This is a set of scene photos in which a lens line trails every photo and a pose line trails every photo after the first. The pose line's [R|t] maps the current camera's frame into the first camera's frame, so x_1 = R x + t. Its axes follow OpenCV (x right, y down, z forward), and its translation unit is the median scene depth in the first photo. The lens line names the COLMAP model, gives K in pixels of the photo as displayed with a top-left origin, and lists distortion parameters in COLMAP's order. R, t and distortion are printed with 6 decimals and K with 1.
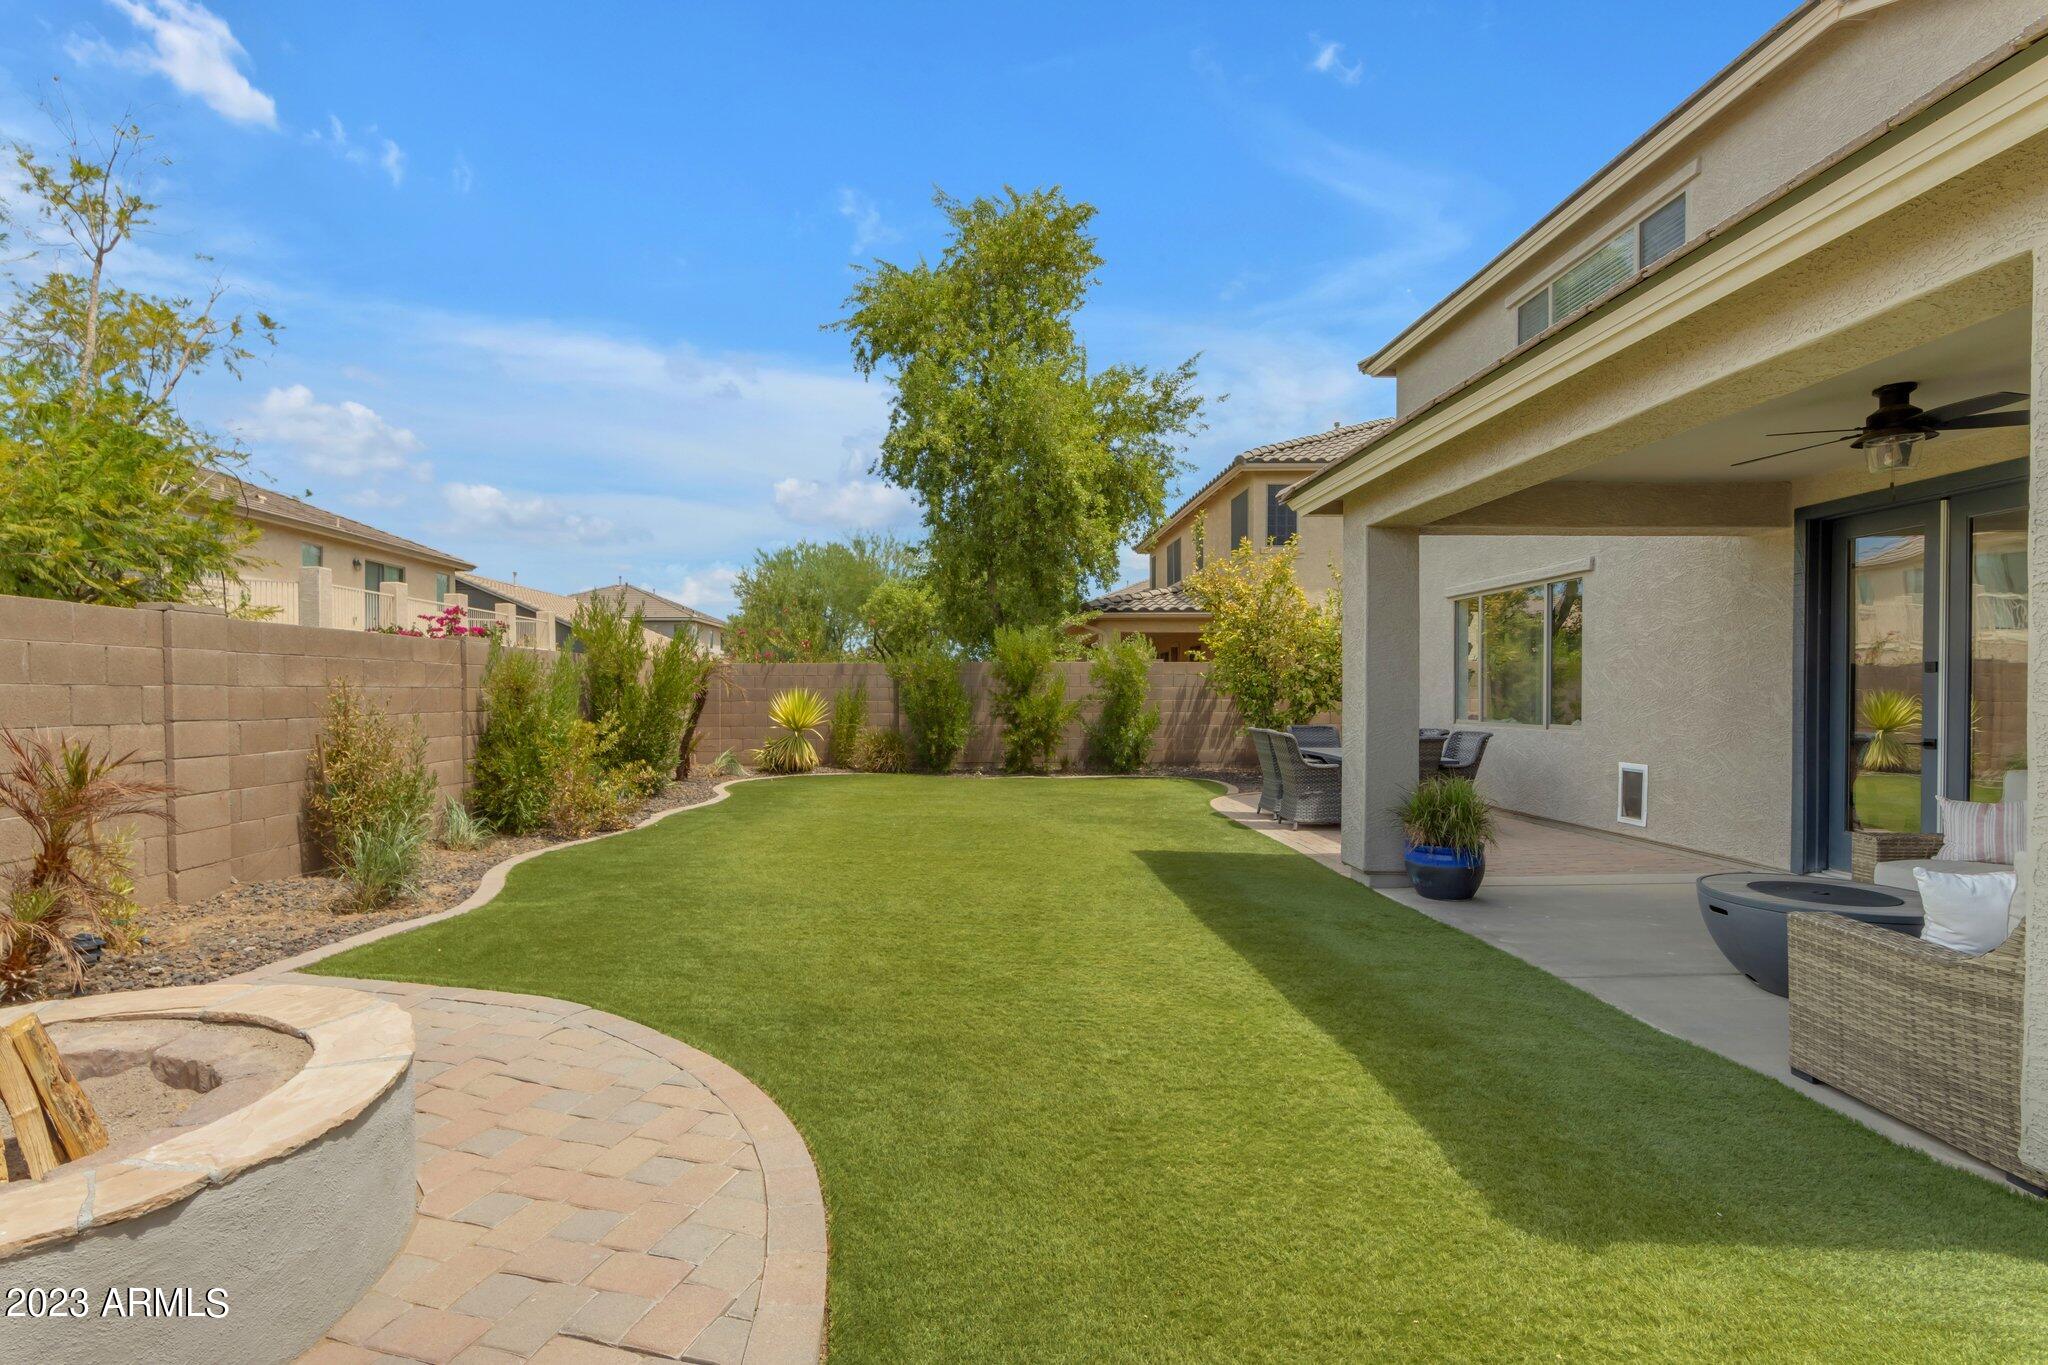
lens RADIAL K [[945.8, 0, 974.3], [0, 945.8, 700.4], [0, 0, 1]] dist [0.000384, 0.002408]
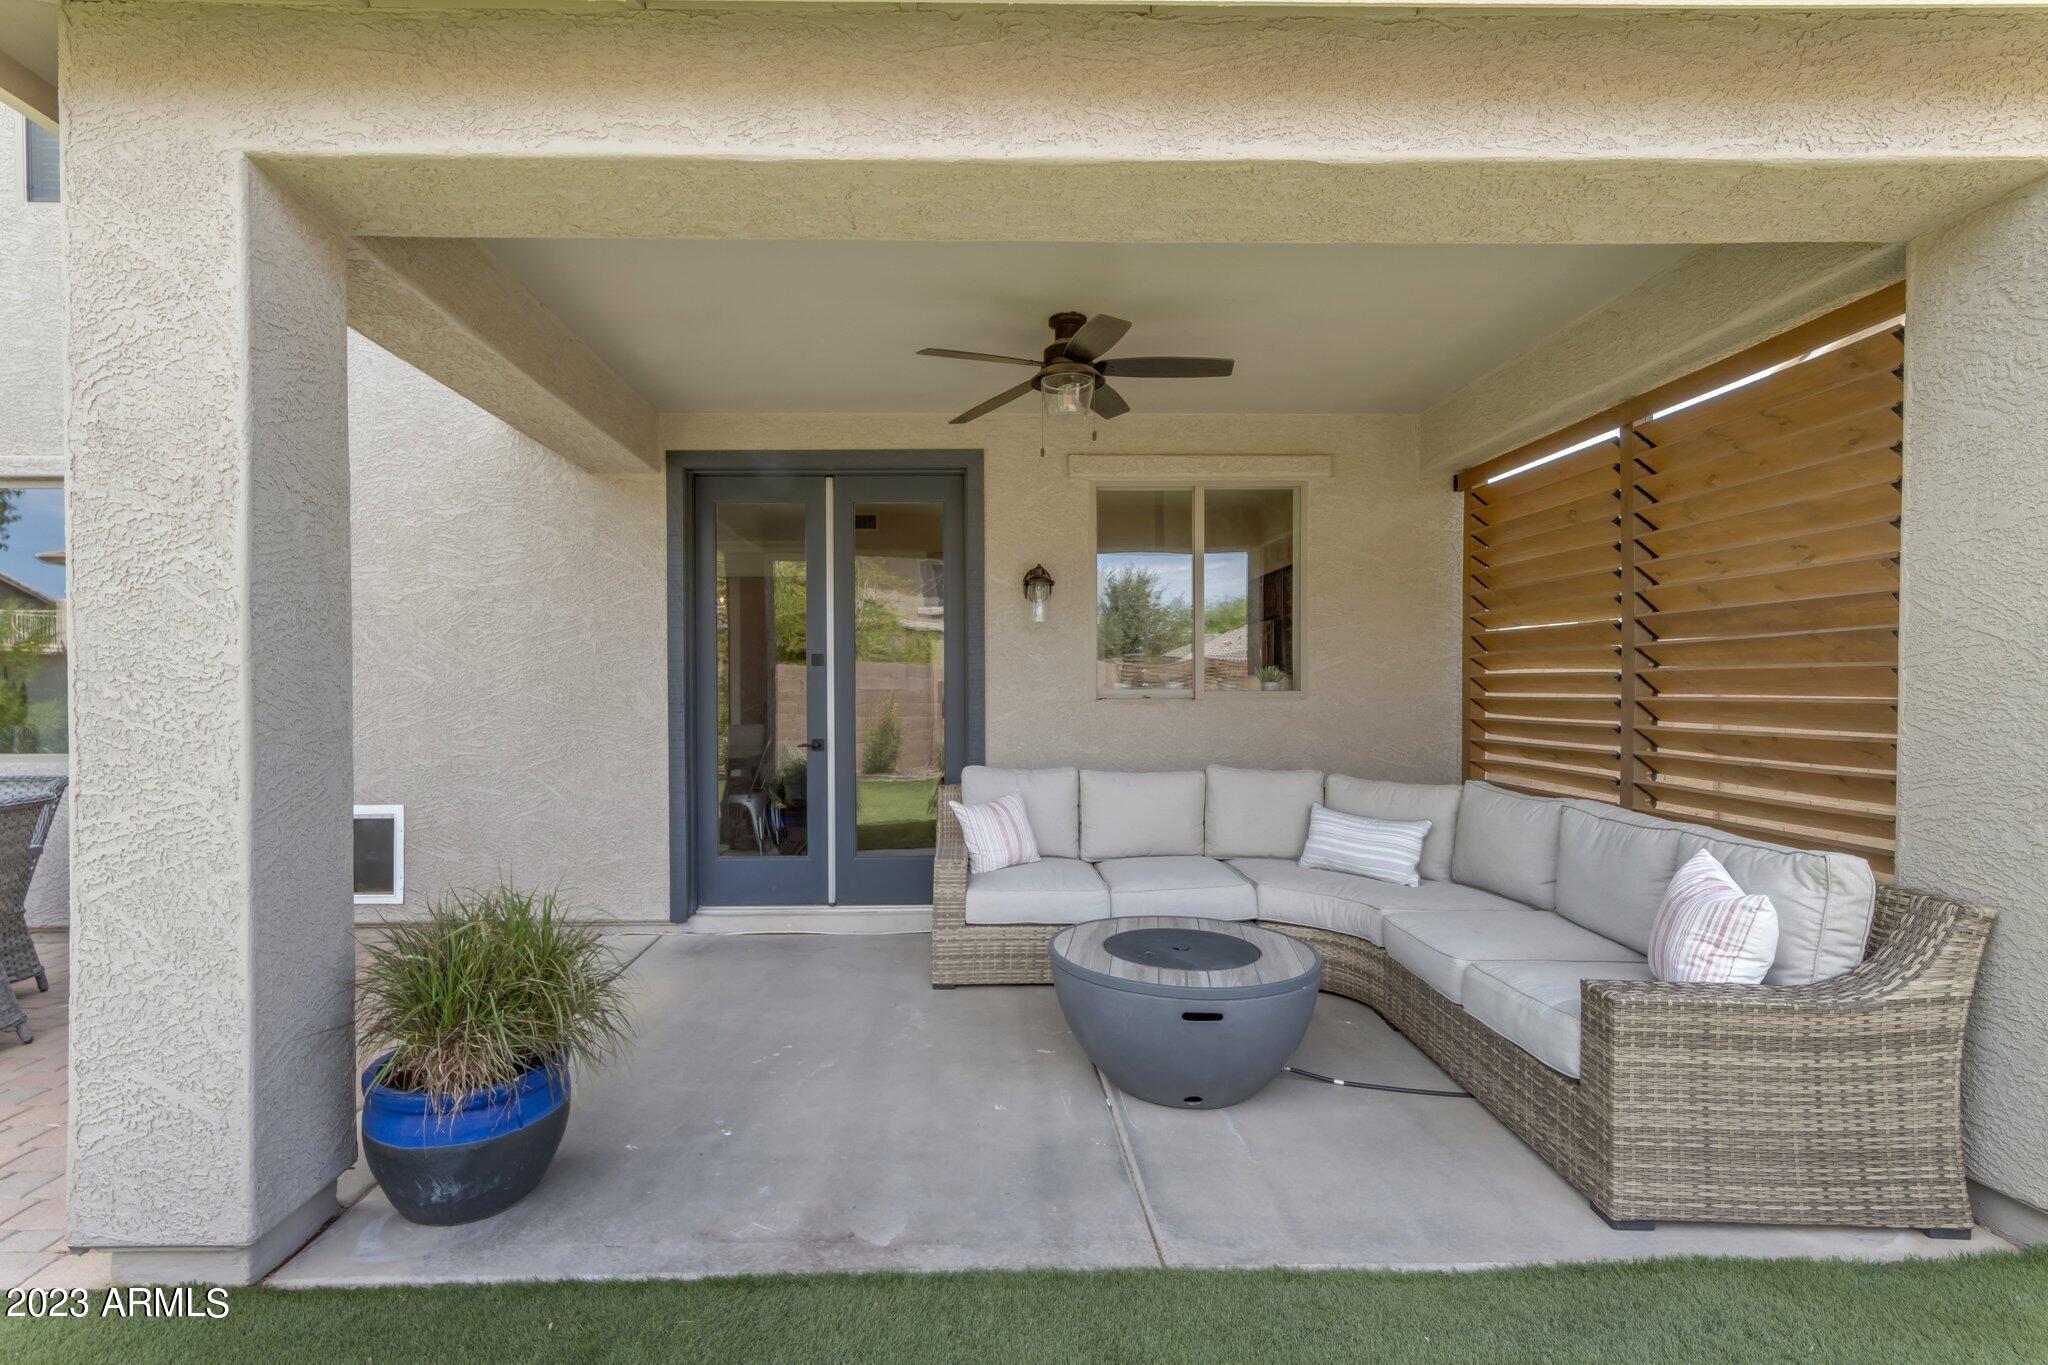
lens RADIAL K [[945.8, 0, 974.3], [0, 945.8, 700.4], [0, 0, 1]] dist [0.000384, 0.002408]
pose [[-0.005955, -0.006715, 0.999960, 0.080388], [0.013907, 0.999880, 0.006797, -0.000410], [-0.999886, 0.013947, -0.005861, 0.645415]]
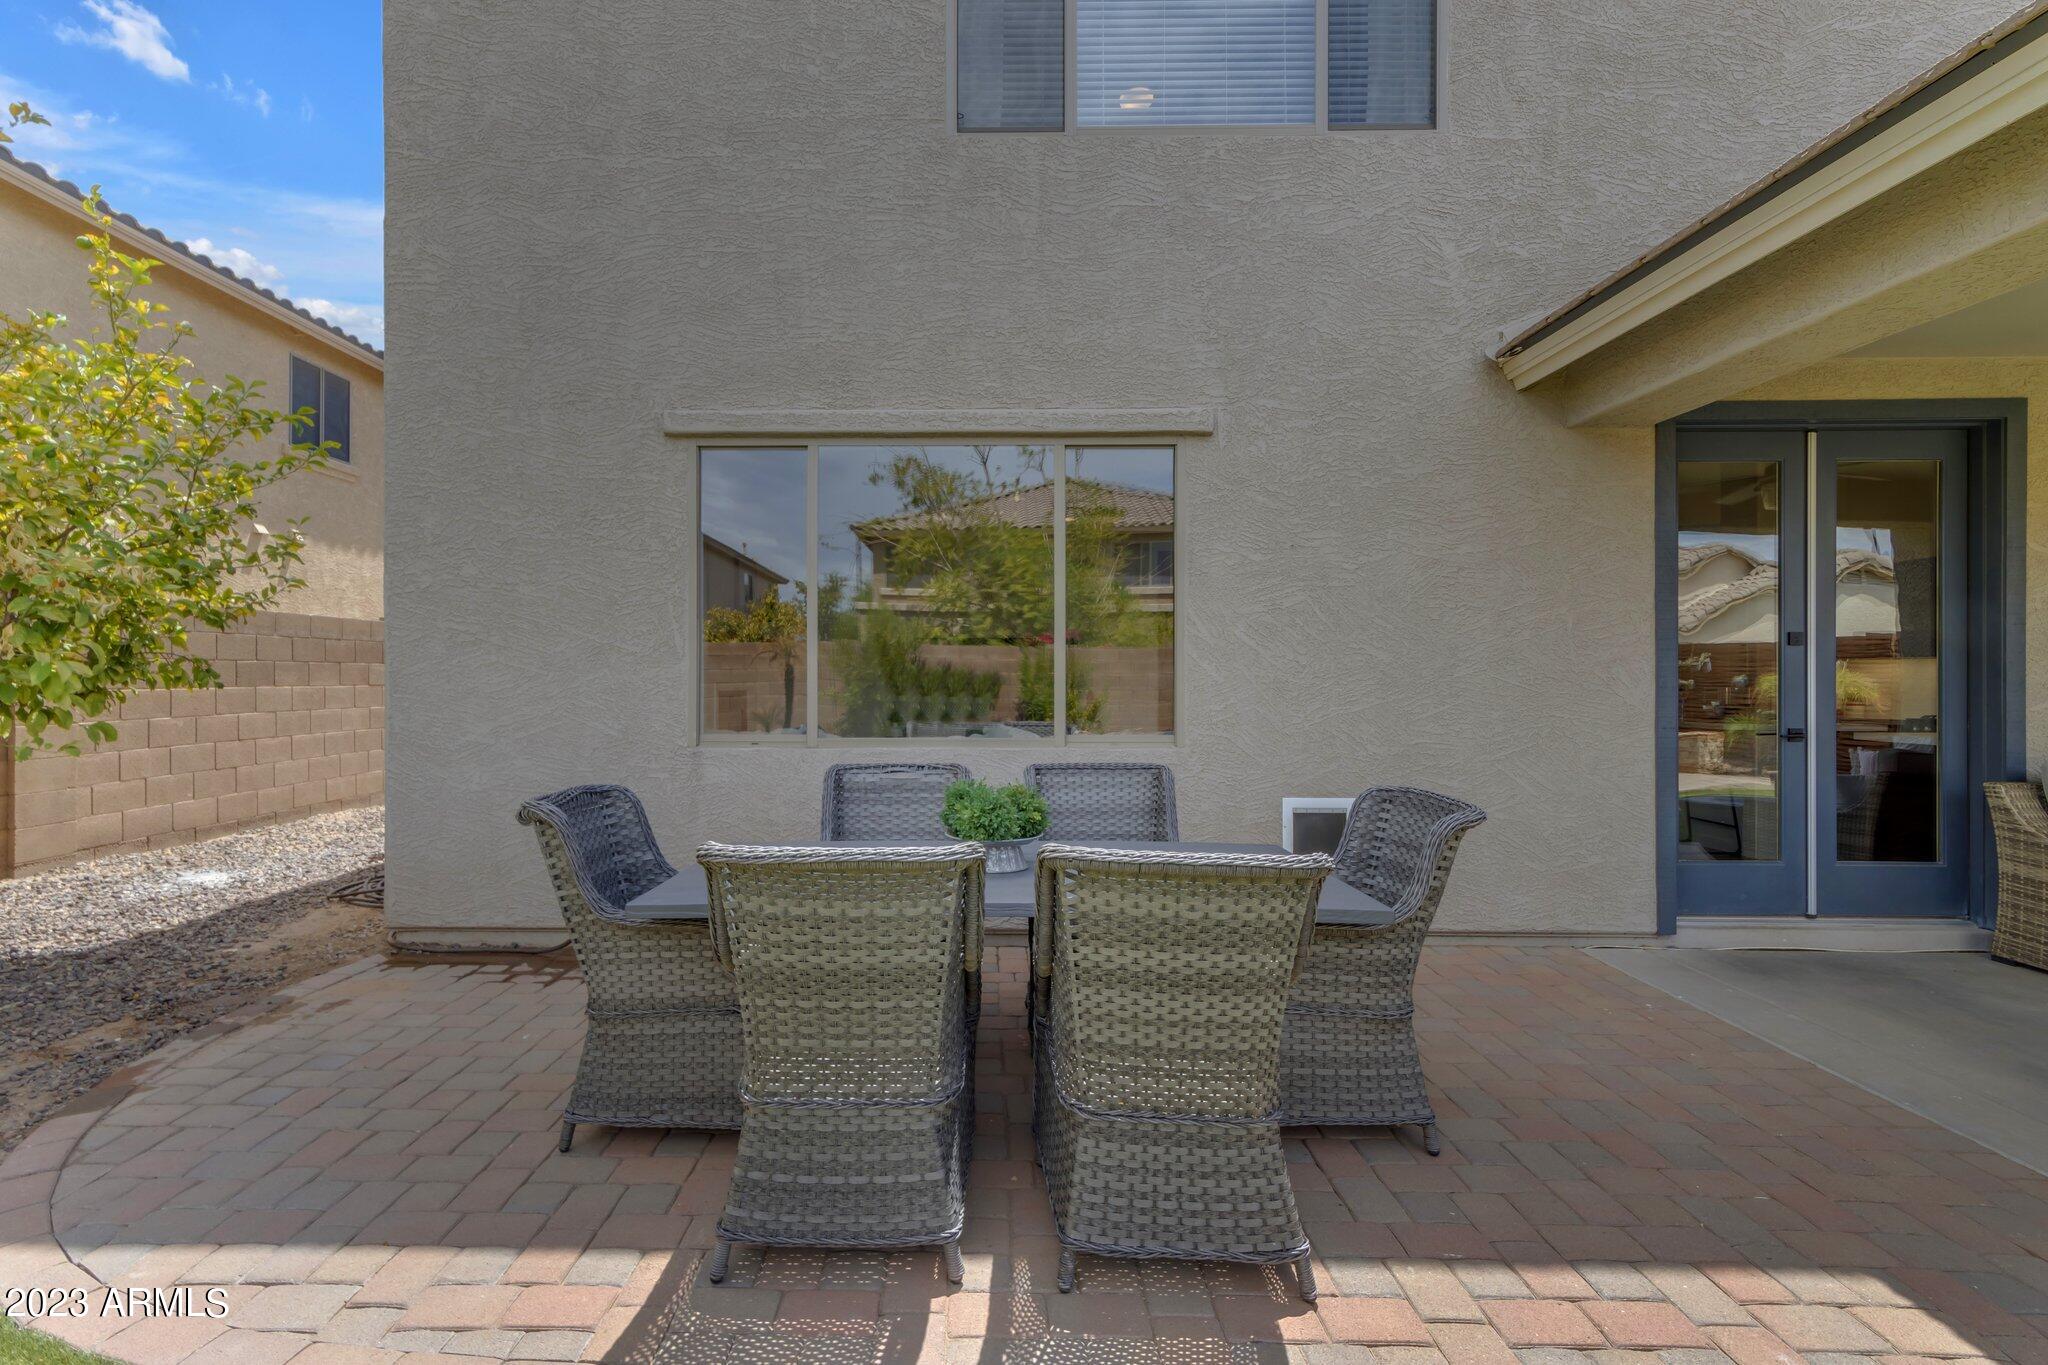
lens RADIAL K [[956.1, 0, 974.0], [0, 956.1, 677.8], [0, 0, 1]] dist [0.002212, 0.000973]
pose [[0.026827, 0.001087, 0.999640, 0.139545], [0.008036, 0.999967, -0.001303, -0.004852], [-0.999608, 0.008068, 0.026817, 1.256927]]
